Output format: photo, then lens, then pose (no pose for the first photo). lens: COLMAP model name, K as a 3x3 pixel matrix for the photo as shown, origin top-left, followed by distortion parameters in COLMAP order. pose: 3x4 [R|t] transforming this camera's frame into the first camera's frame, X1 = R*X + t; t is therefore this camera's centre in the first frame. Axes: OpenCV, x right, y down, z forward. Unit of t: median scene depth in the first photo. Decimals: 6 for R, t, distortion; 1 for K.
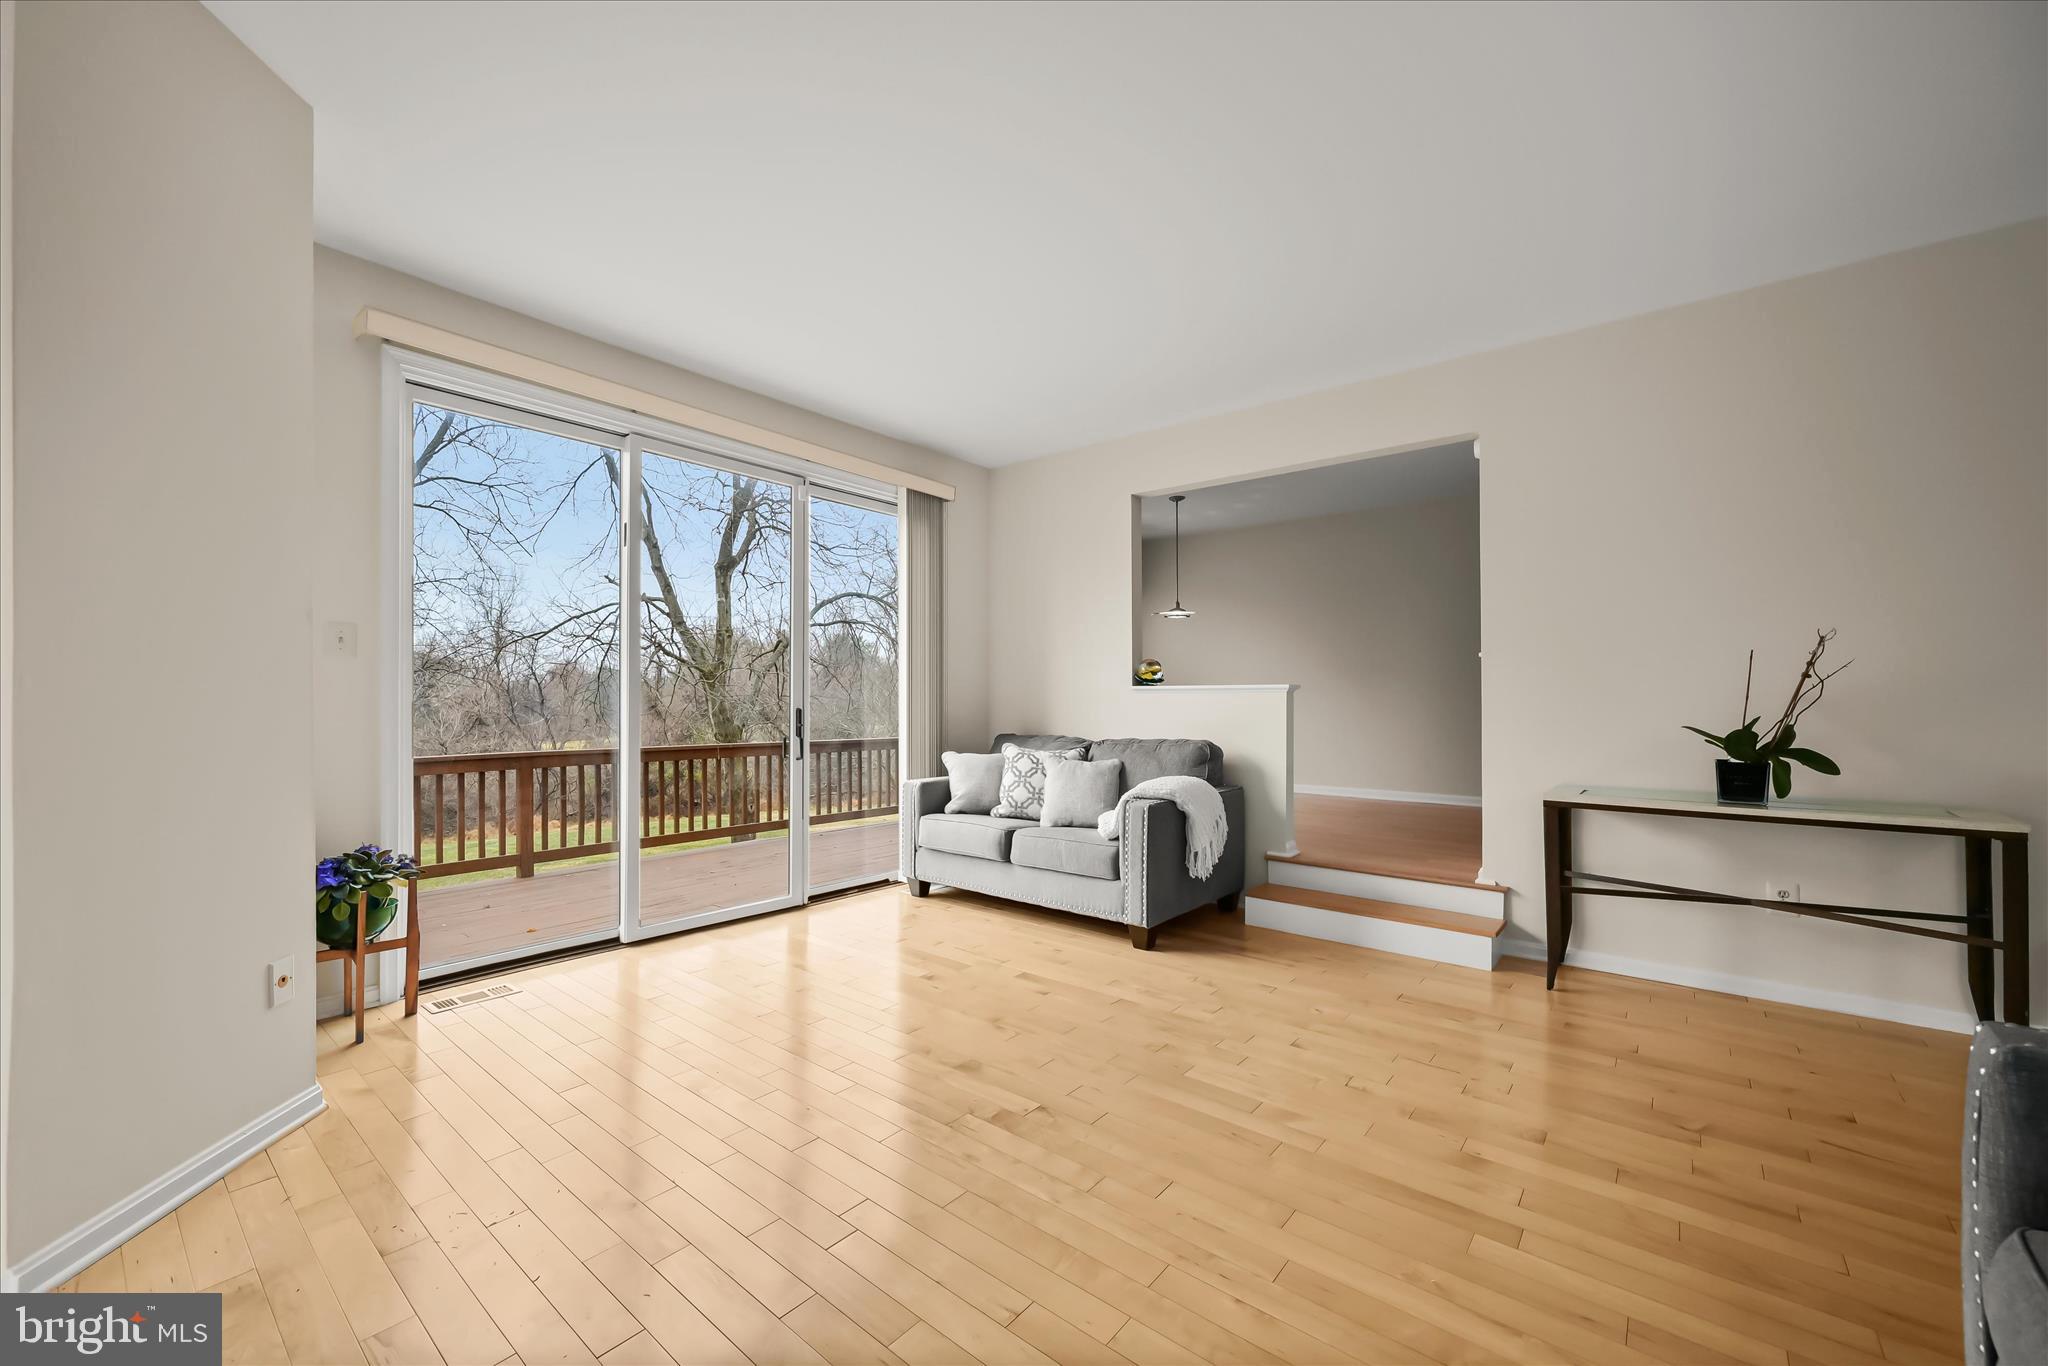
lens RADIAL K [[799.0, 0, 1024.6], [0, 799.0, 691.9], [0, 0, 1]] dist [0.000204, 0.000018]
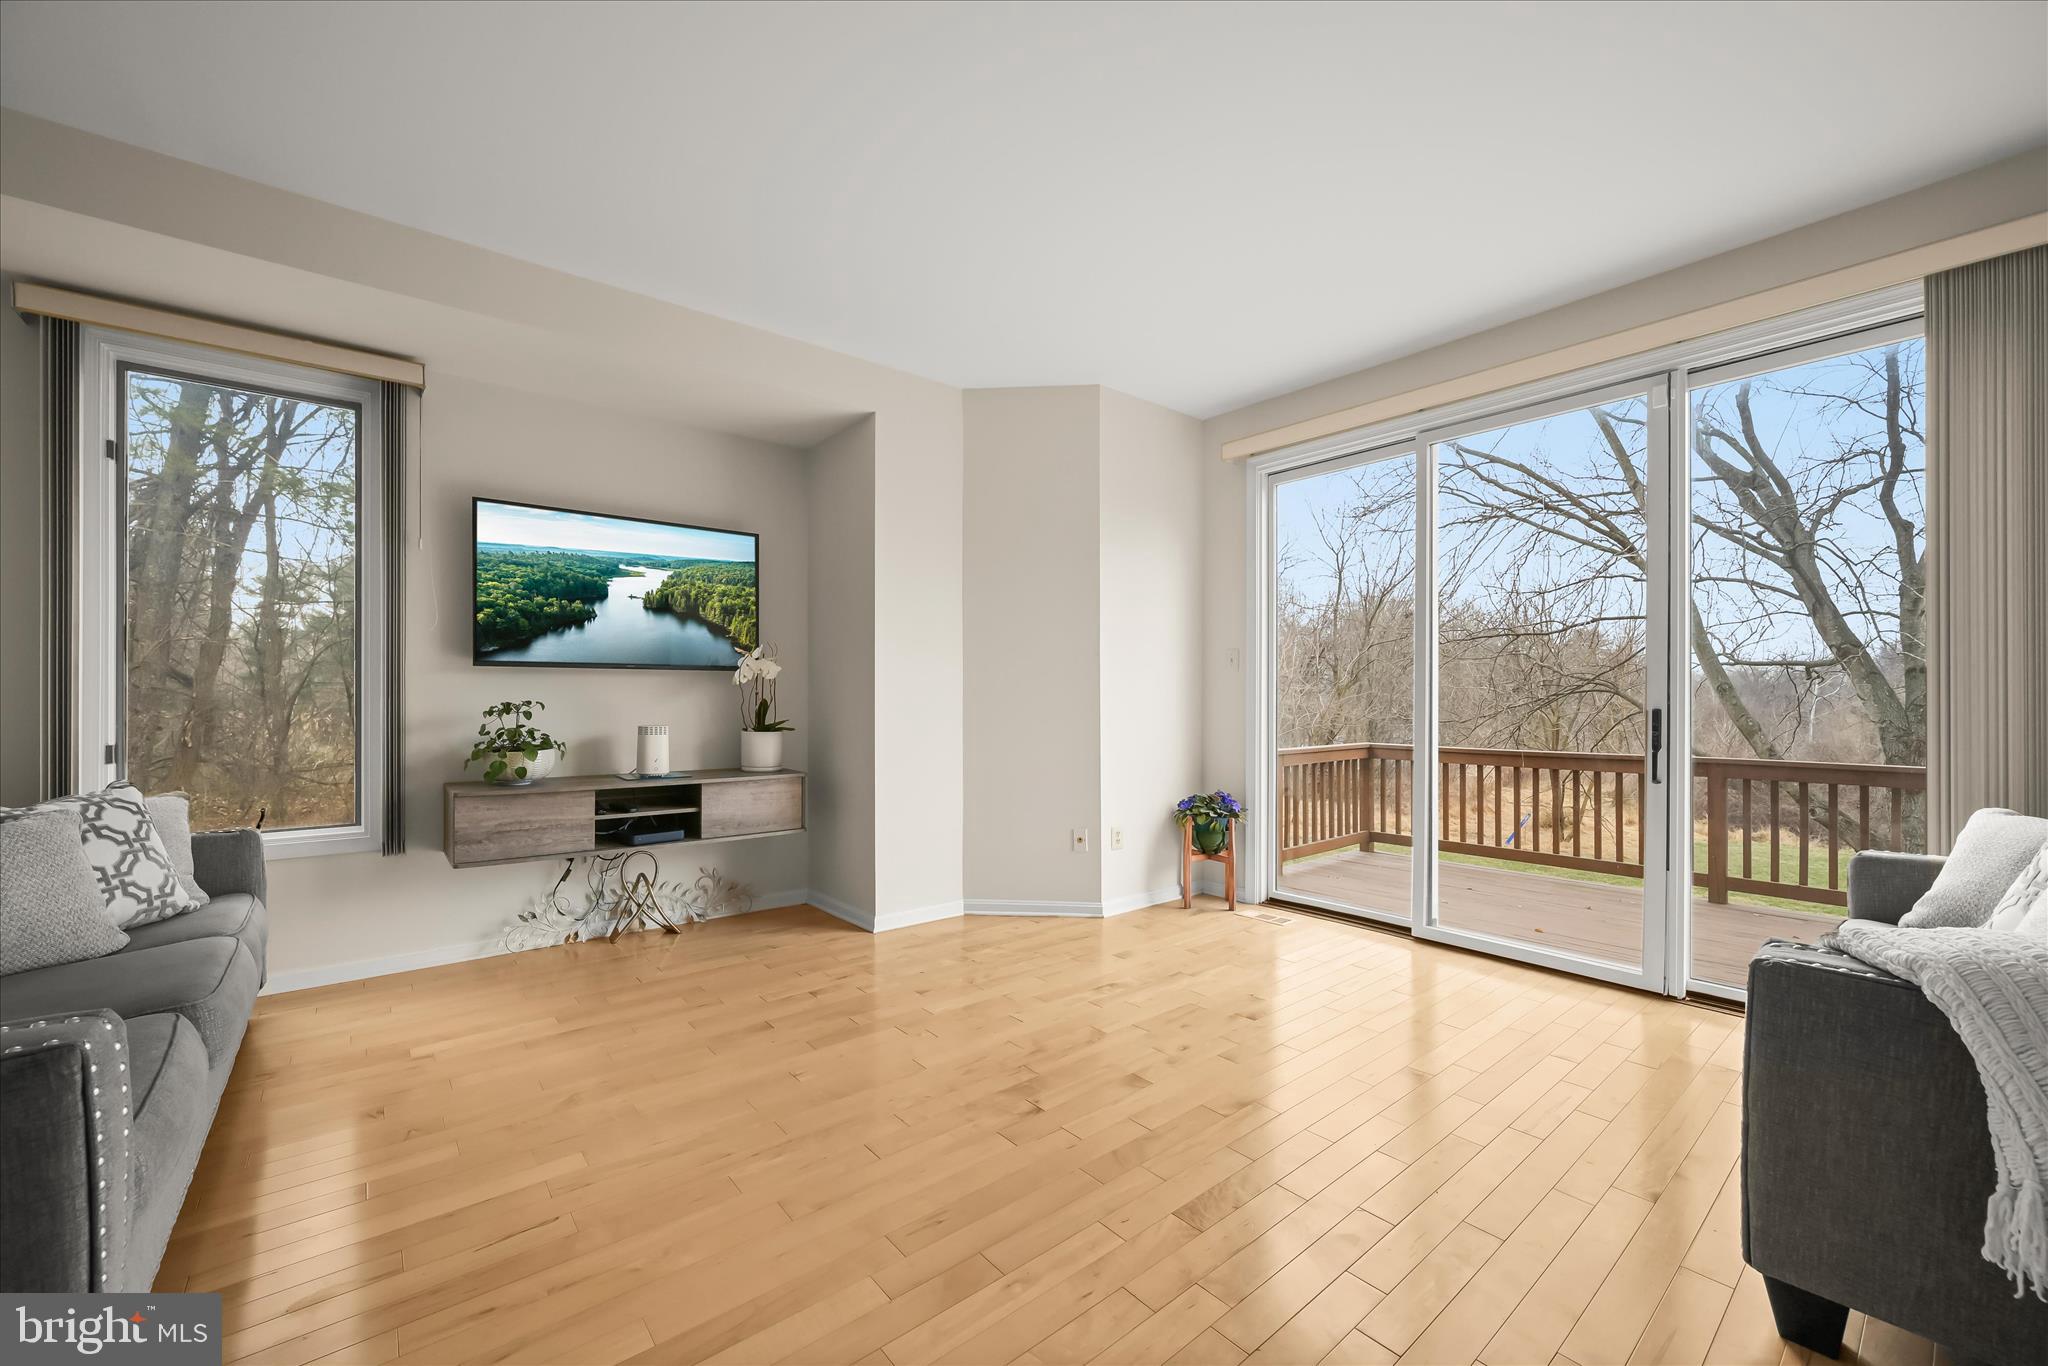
lens RADIAL K [[799.0, 0, 1024.6], [0, 799.0, 691.9], [0, 0, 1]] dist [0.000204, 0.000018]
pose [[-0.203117, -0.015309, -0.979035, 0.599527], [0.016627, 0.999680, -0.019082, 0.012092], [0.979013, -0.020154, -0.202798, 0.714006]]
